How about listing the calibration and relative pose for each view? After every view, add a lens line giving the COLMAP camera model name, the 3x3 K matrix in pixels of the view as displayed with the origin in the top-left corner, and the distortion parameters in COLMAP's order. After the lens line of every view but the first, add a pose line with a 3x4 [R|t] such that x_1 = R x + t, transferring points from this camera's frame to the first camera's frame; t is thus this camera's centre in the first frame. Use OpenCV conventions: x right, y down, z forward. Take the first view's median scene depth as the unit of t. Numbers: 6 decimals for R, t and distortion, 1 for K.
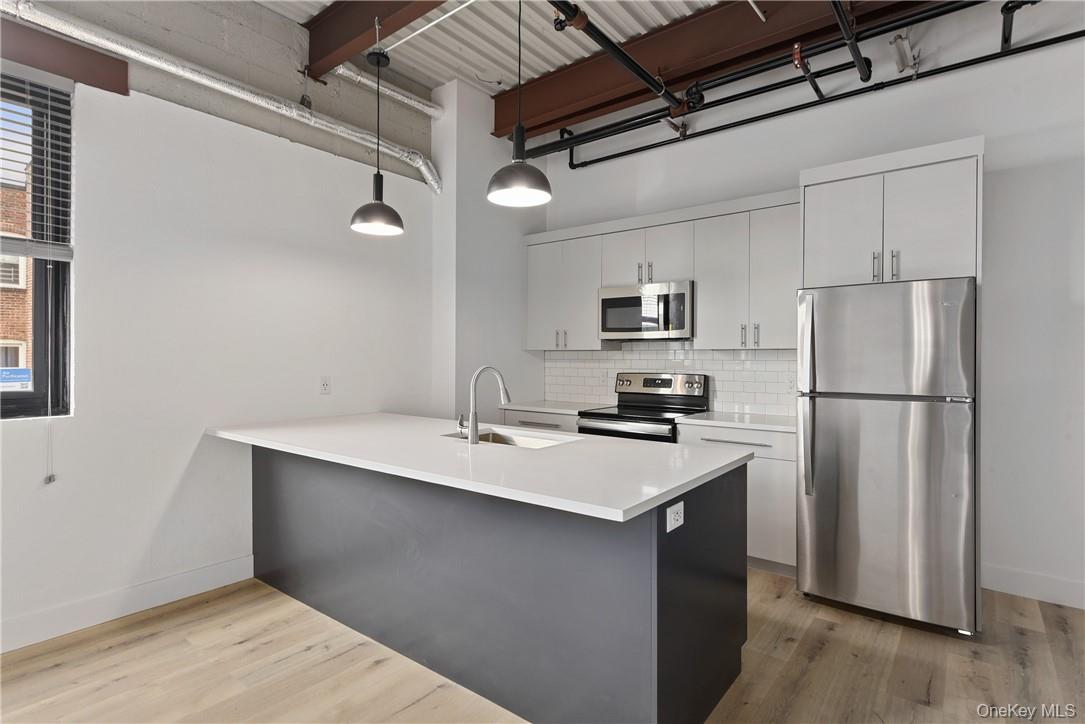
lens RADIAL K [[543.5, 0, 541.8], [0, 543.5, 355.5], [0, 0, 1]] dist [0.002899, 0.000028]
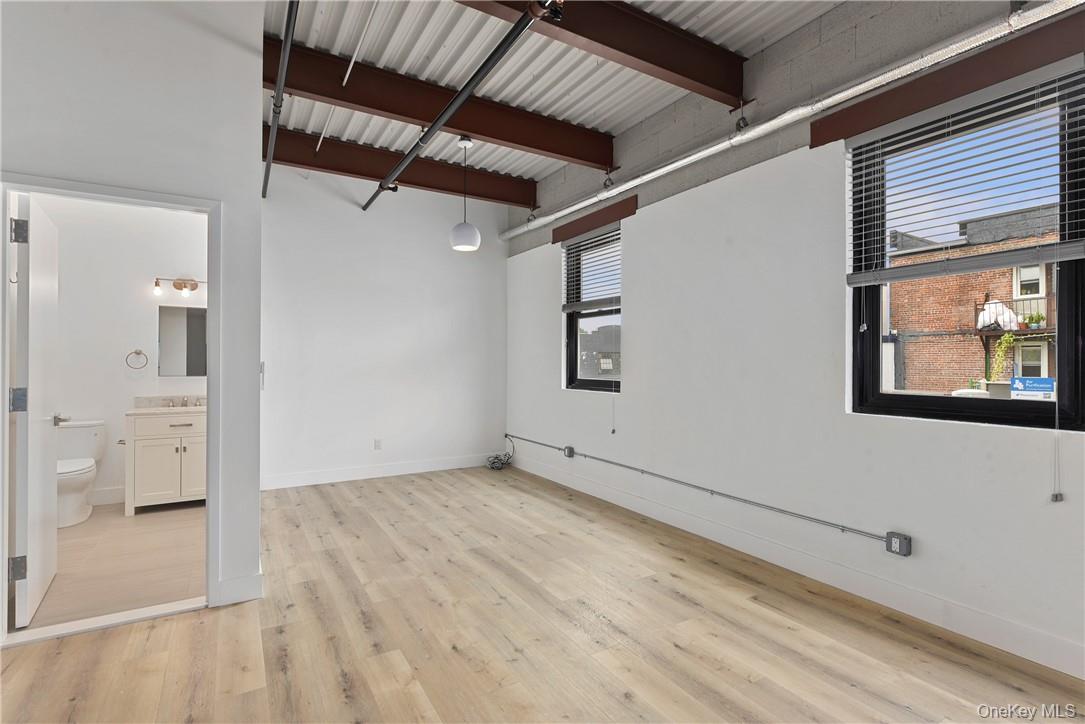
lens RADIAL K [[517.1, 0, 541.9], [0, 517.1, 358.7], [0, 0, 1]] dist [-0.001475, 0.001043]
pose [[-0.348639, -0.010647, -0.937197, 0.221466], [0.008367, 0.999860, -0.014471, -0.004460], [0.937220, -0.012887, -0.348501, 0.459854]]
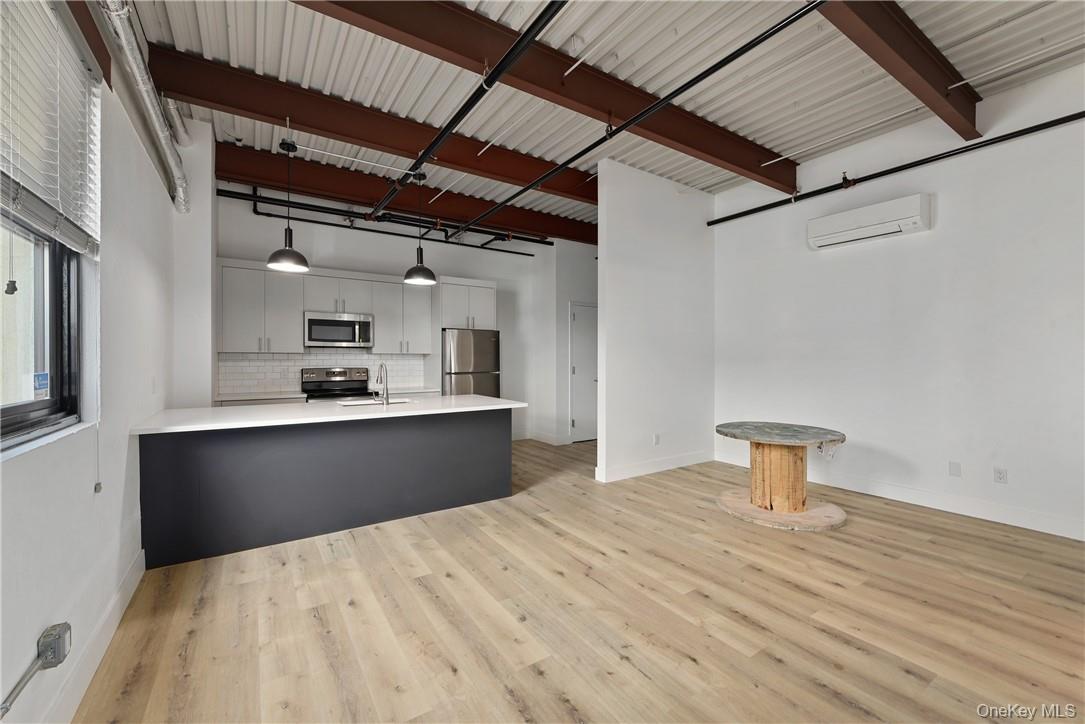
lens RADIAL K [[442.1, 0, 543.5], [0, 442.1, 362.3], [0, 0, 1]] dist [-0.000013, 0.000003]
pose [[0.309899, -0.006995, 0.950744, -1.305741], [-0.011449, 0.999873, 0.011089, -0.009635], [-0.950701, -0.014322, 0.309779, 0.023372]]
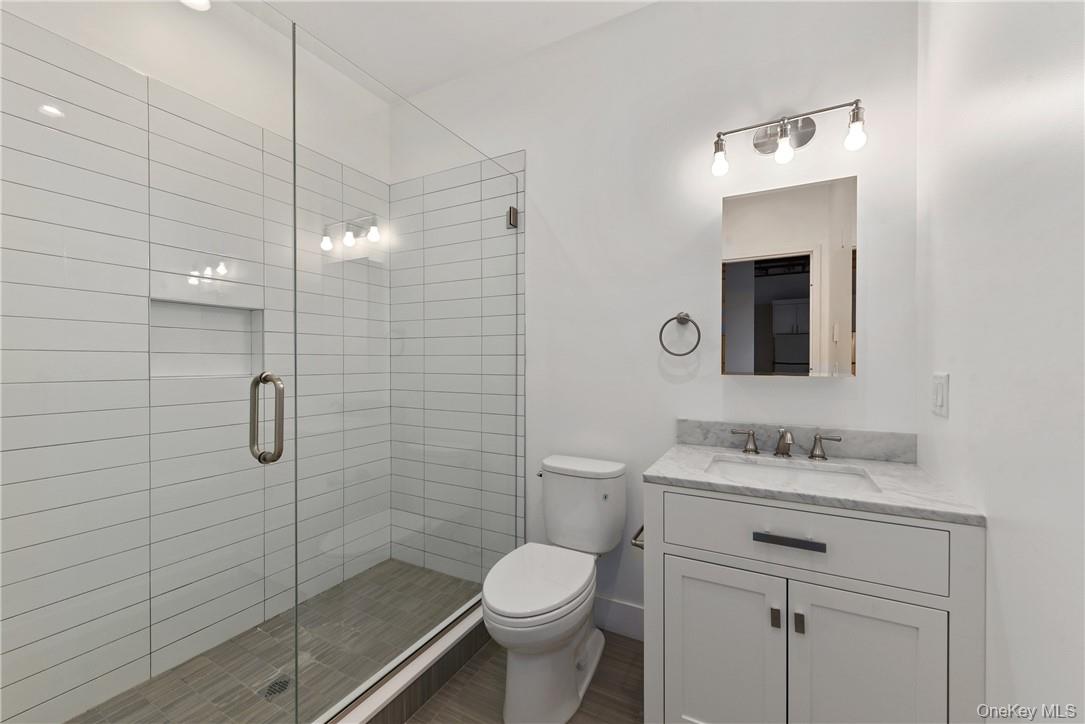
lens RADIAL K [[426.6, 0, 551.9], [0, 426.6, 366.8], [0, 0, 1]] dist [0.000435, -0.001026]
pose [[-0.981732, -0.005139, -0.190202, -0.634112], [-0.003227, 0.999941, -0.010365, 0.016871], [0.190244, -0.009562, -0.981690, -0.850250]]
